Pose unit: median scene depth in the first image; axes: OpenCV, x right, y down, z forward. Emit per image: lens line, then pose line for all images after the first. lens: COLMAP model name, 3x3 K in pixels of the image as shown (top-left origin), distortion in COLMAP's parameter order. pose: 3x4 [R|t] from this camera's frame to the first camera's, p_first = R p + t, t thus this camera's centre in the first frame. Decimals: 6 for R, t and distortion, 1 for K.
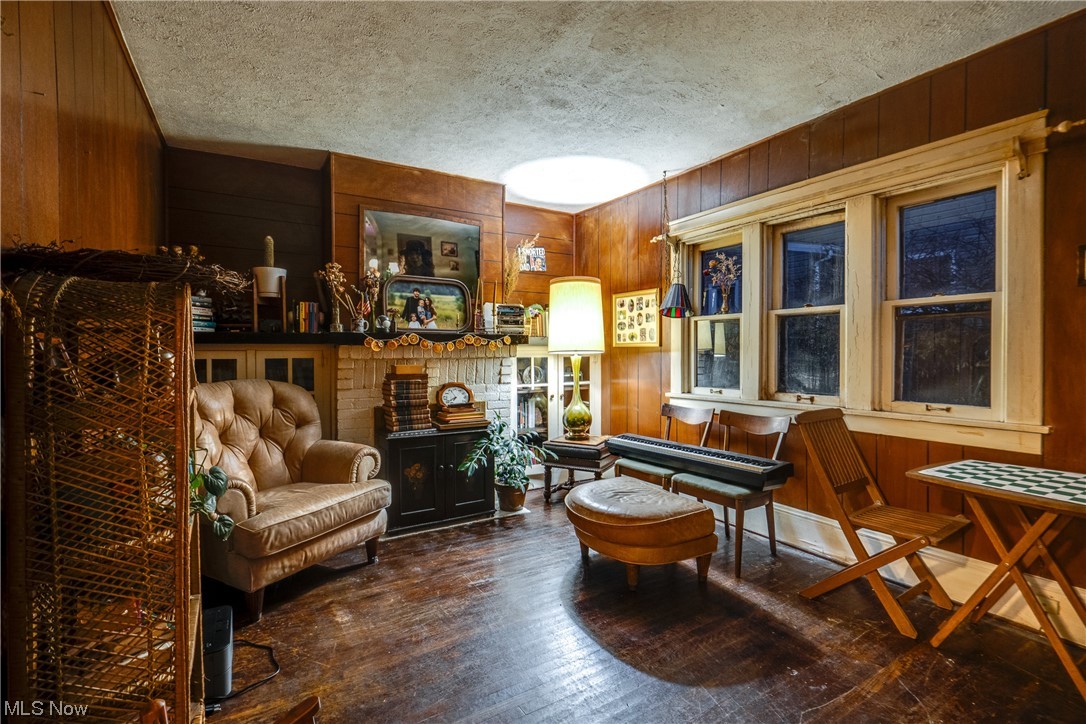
lens RADIAL K [[492.3, 0, 548.1], [0, 492.3, 357.6], [0, 0, 1]] dist [-0.001427, -0.000057]
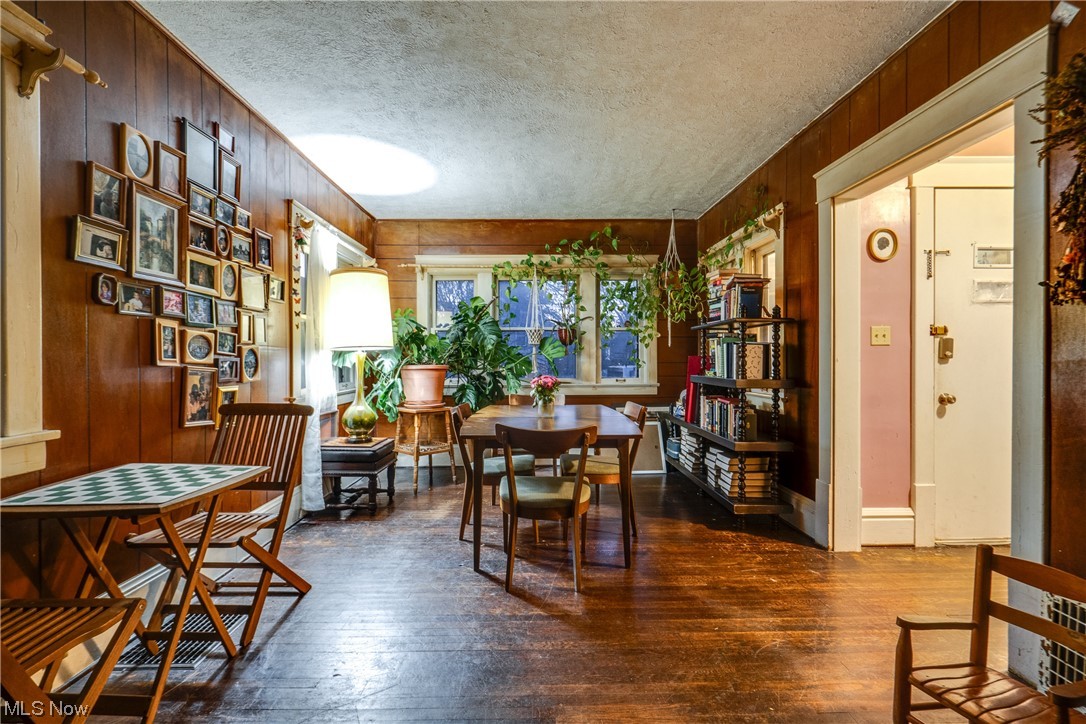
lens RADIAL K [[494.3, 0, 545.9], [0, 494.3, 360.6], [0, 0, 1]] dist [-0.002178, 0.000319]
pose [[-0.856710, 0.003994, 0.515783, -0.031702], [0.013221, 0.999812, 0.014218, 0.017007], [-0.515629, 0.019000, -0.856601, 0.735465]]
